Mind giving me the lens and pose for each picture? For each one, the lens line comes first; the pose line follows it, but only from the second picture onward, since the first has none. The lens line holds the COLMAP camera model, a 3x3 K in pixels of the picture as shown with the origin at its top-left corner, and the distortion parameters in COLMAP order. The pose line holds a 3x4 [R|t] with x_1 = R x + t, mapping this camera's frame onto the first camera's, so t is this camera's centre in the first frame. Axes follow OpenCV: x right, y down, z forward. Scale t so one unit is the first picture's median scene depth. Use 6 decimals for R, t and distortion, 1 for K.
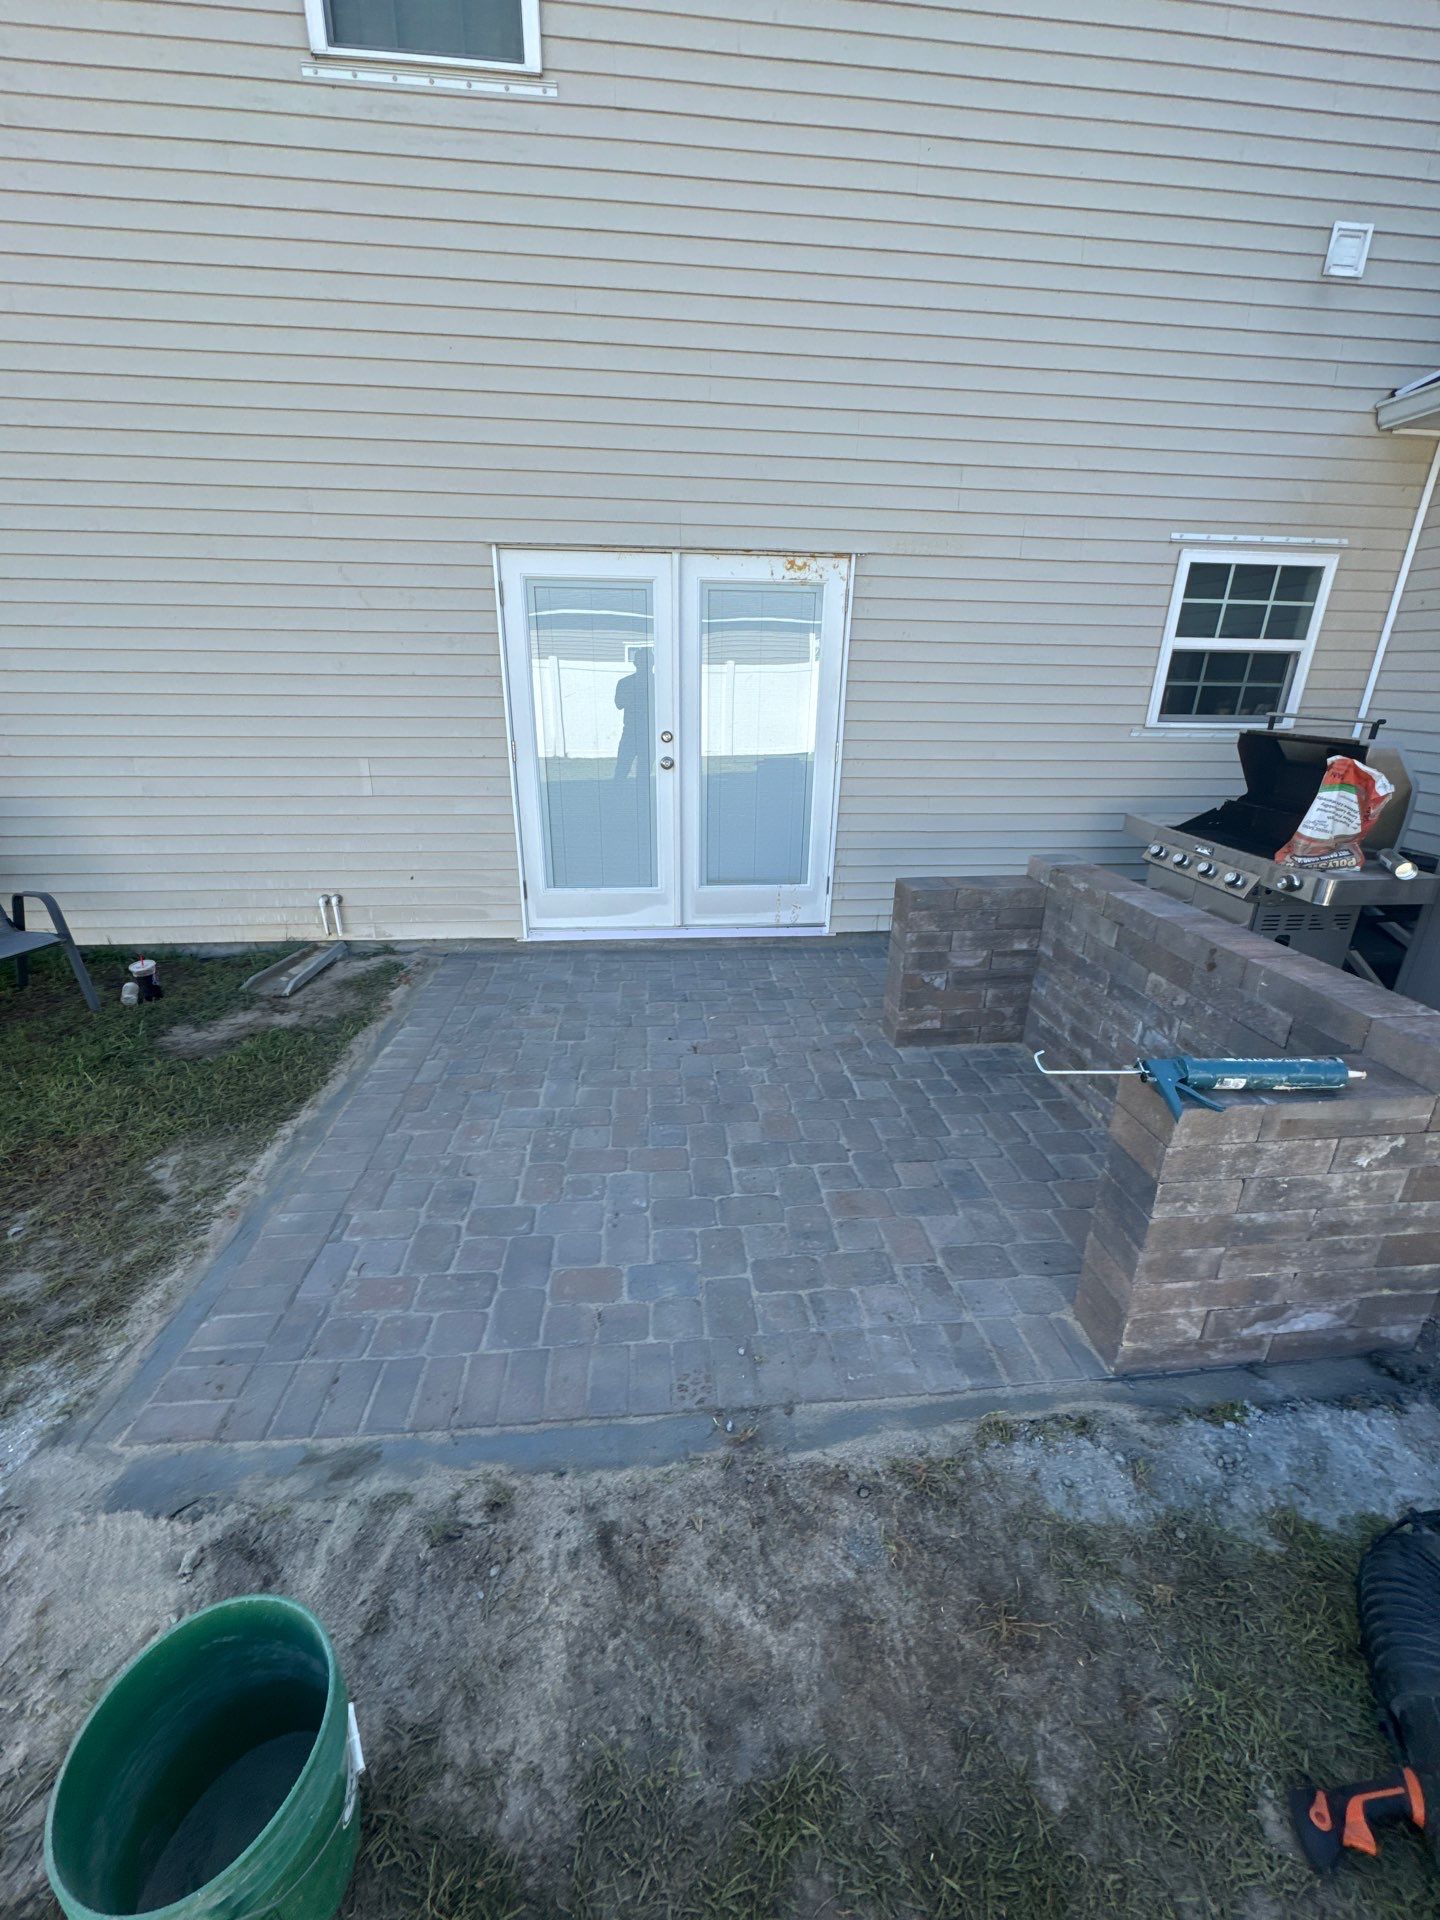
lens RADIAL K [[758.5, 0, 722.2], [0, 758.5, 966.7], [0, 0, 1]] dist [-0.005441, 0.001204]
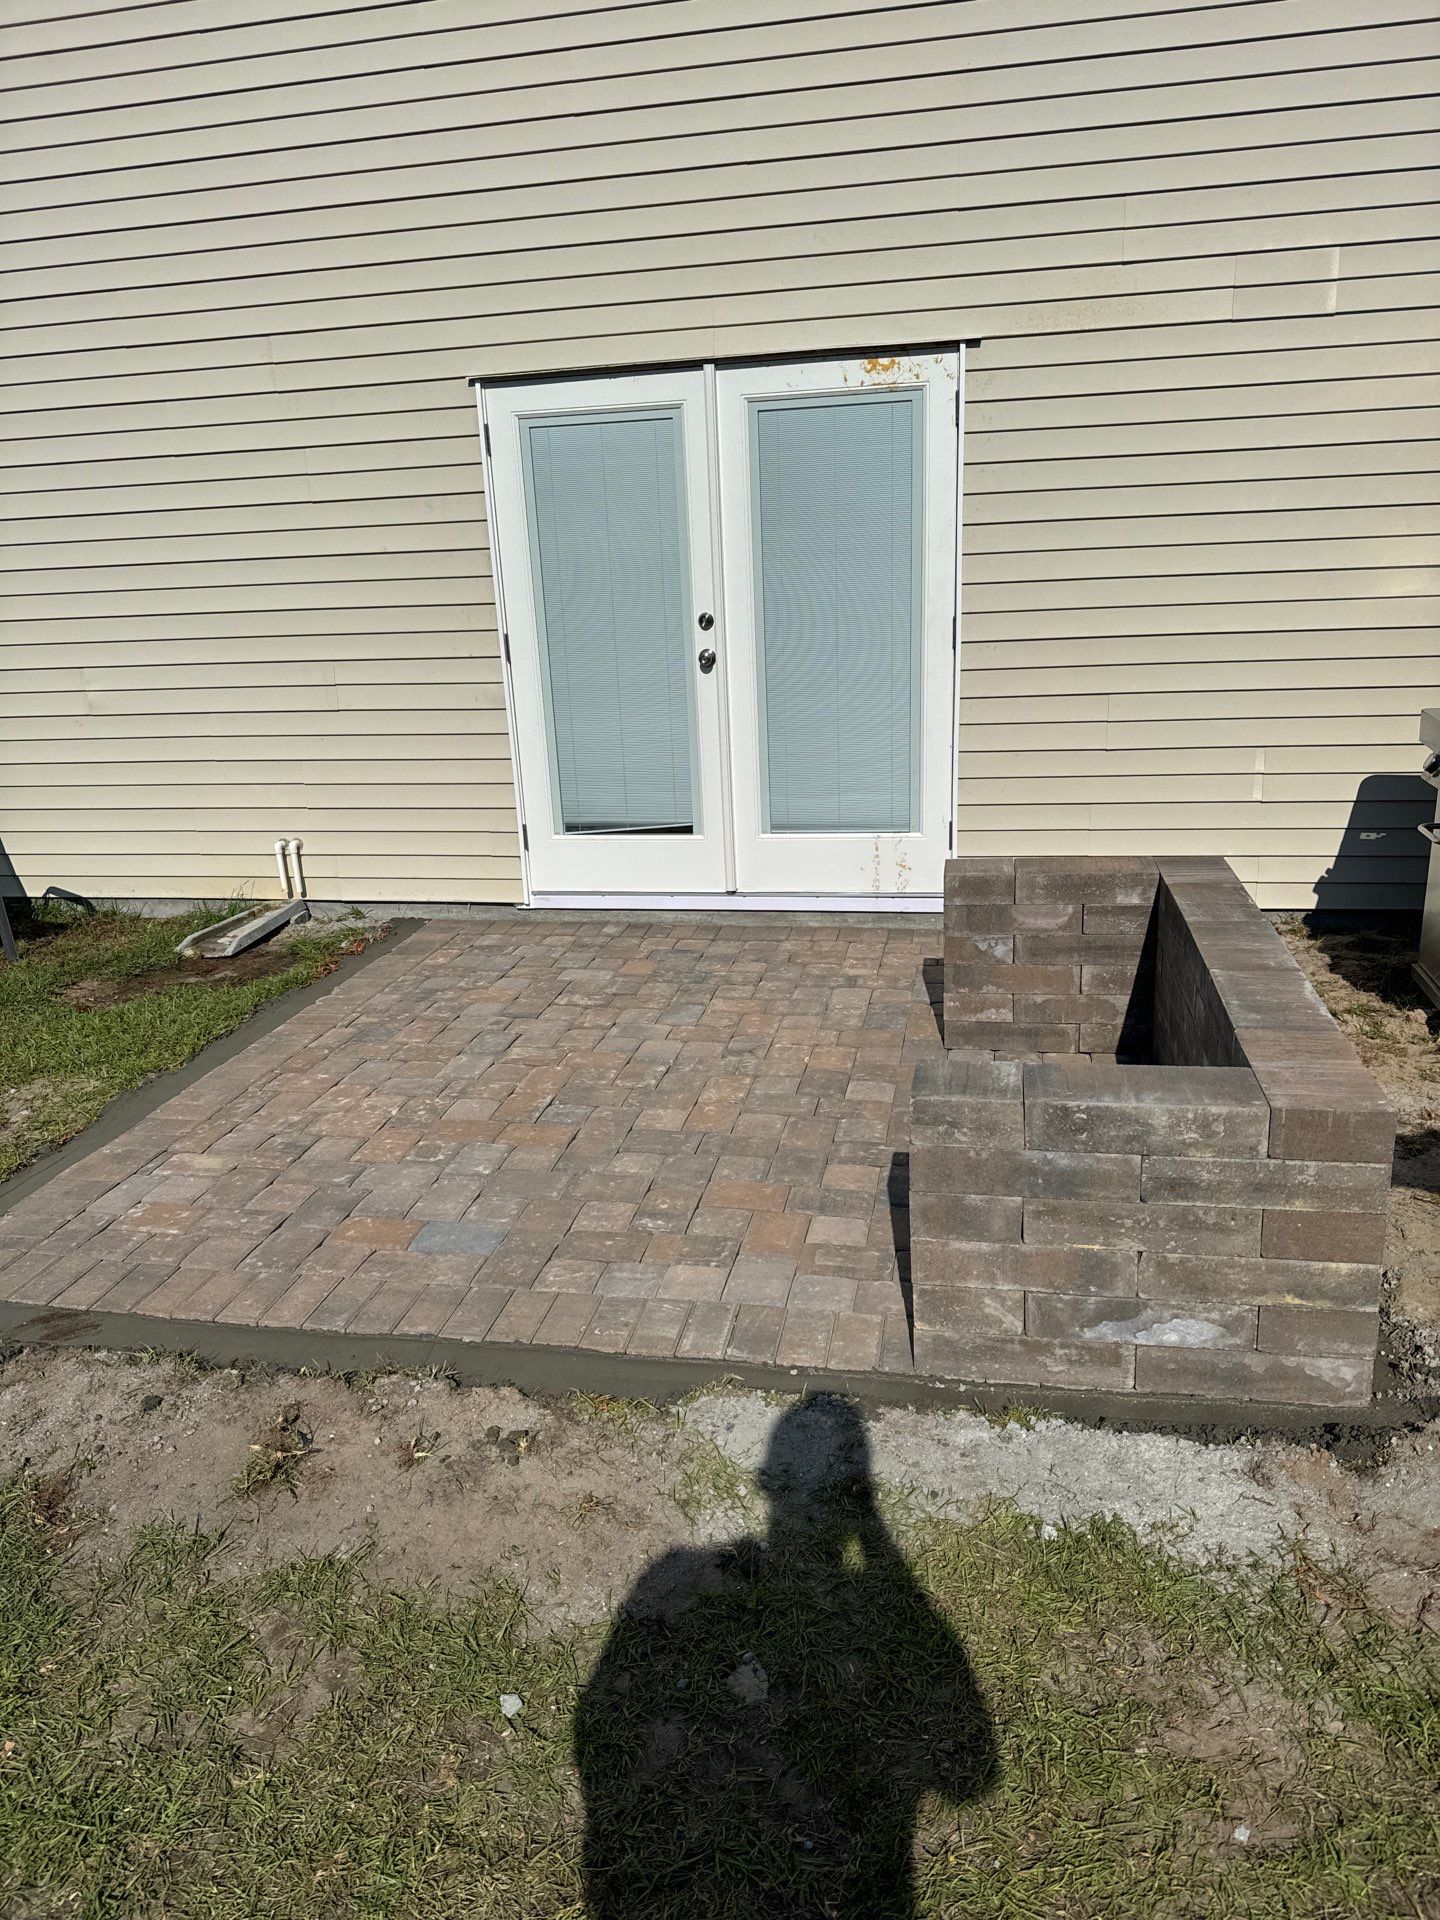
lens RADIAL K [[1345.2, 0, 720.1], [0, 1345.2, 982.5], [0, 0, 1]] dist [0.047110, -0.055804]
pose [[0.954925, 0.036577, -0.294584, 0.341592], [-0.053531, 0.997329, -0.049691, 0.104216], [0.291980, 0.063221, 0.954333, -0.193325]]
